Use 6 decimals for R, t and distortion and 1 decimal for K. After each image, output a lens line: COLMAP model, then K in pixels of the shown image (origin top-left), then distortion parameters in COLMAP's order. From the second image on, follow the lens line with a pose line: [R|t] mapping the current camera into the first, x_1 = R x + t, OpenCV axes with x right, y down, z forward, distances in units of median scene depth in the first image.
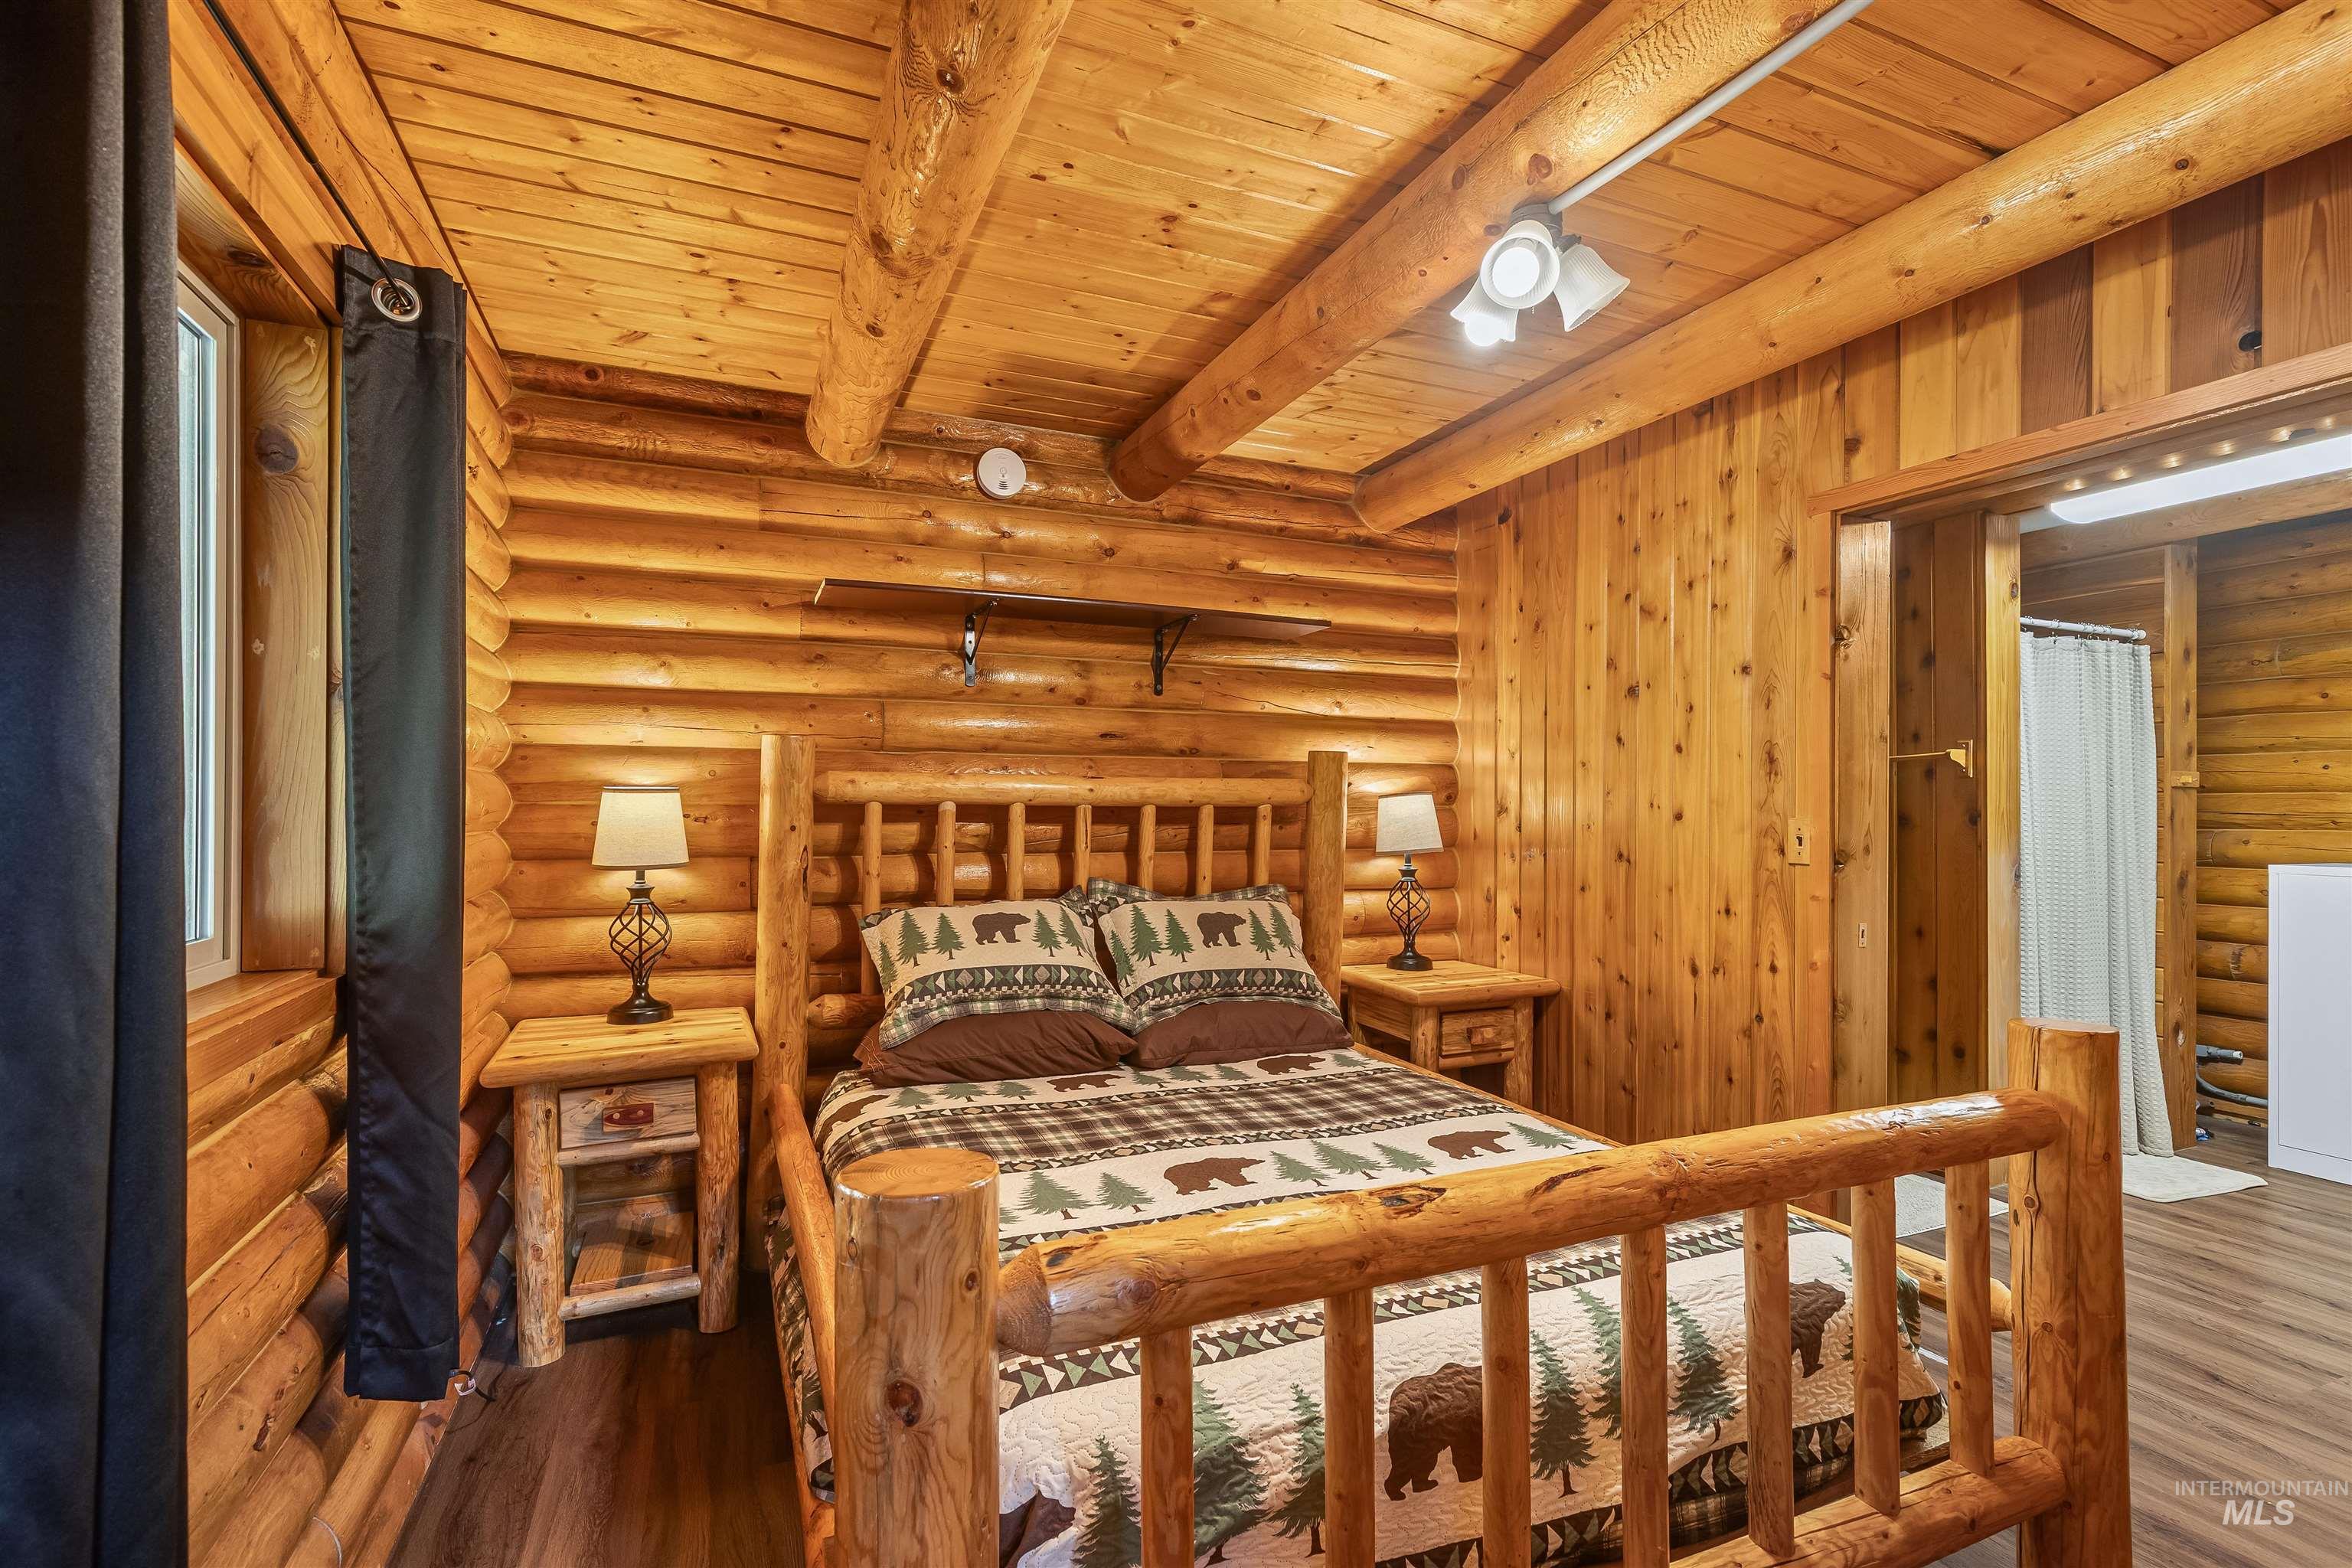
lens RADIAL K [[1075.7, 0, 1219.1], [0, 1075.7, 800.1], [0, 0, 1]] dist [0.016103, 0.000629]
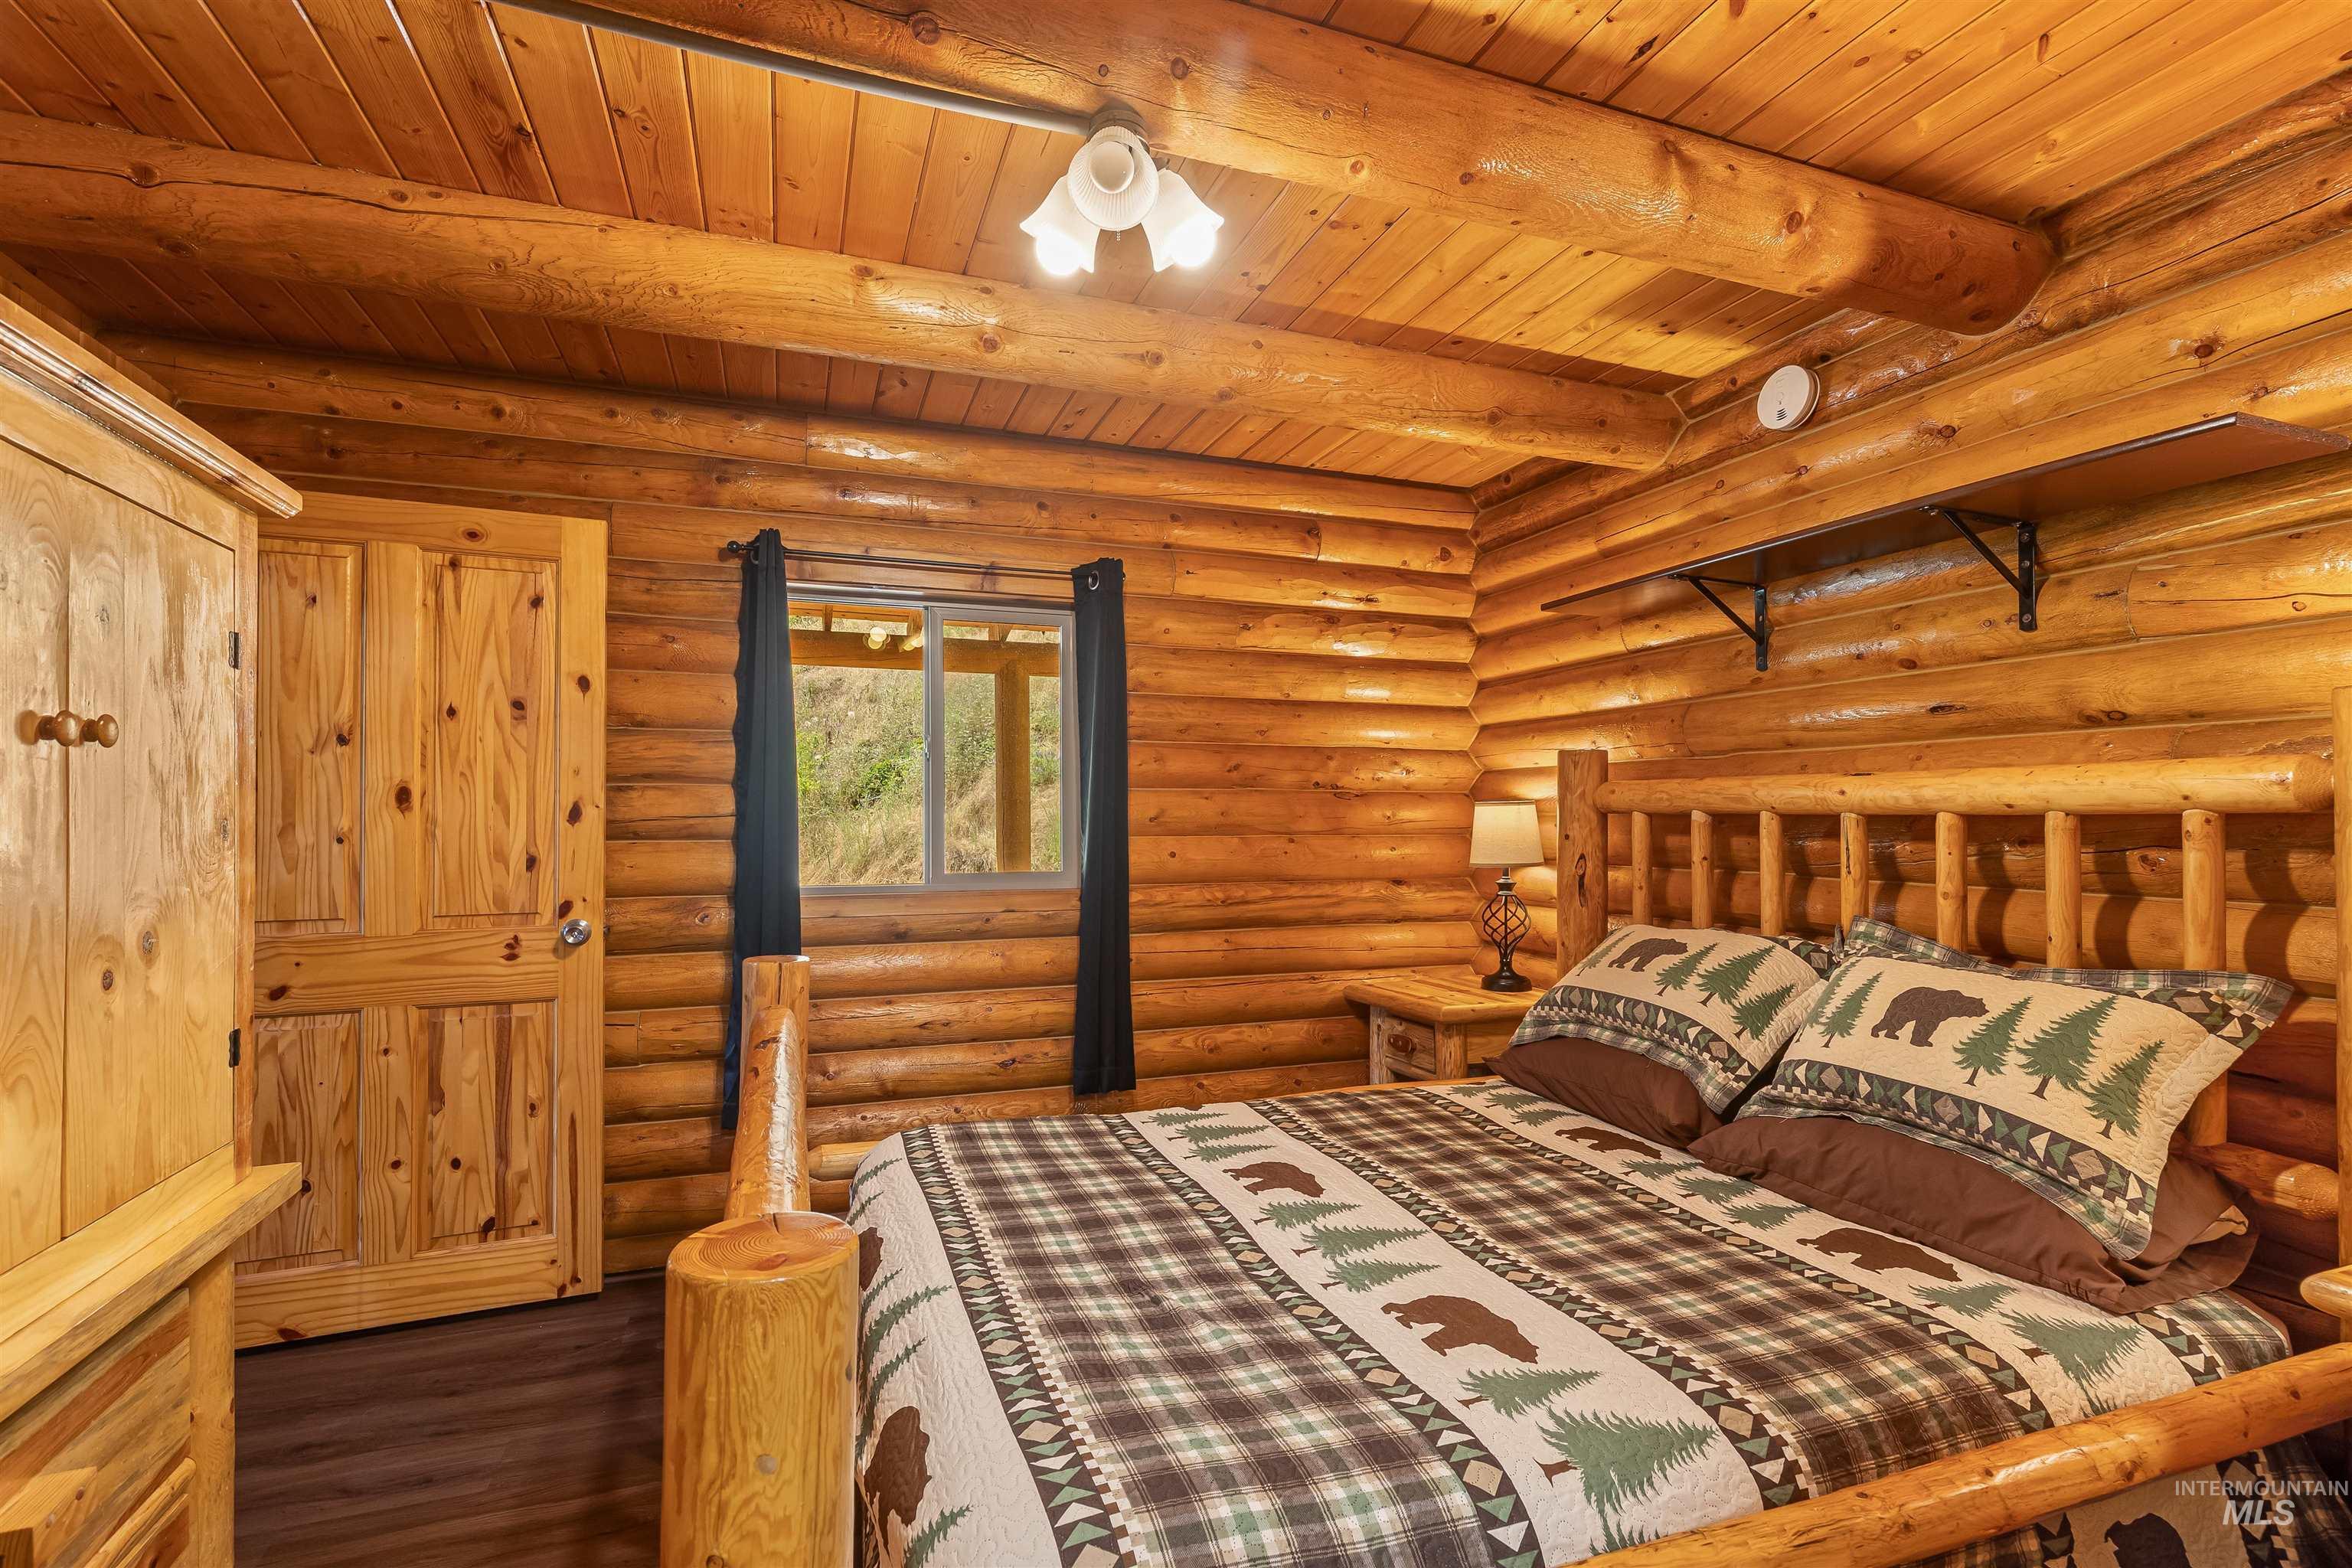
lens RADIAL K [[1075.7, 0, 1174.1], [0, 1075.7, 797.1], [0, 0, 1]] dist [0.016103, 0.000629]
pose [[-0.058186, -0.020972, -0.998085, 0.742494], [0.004214, 0.999765, -0.021253, 0.008771], [0.998297, -0.005443, -0.058084, 0.710571]]
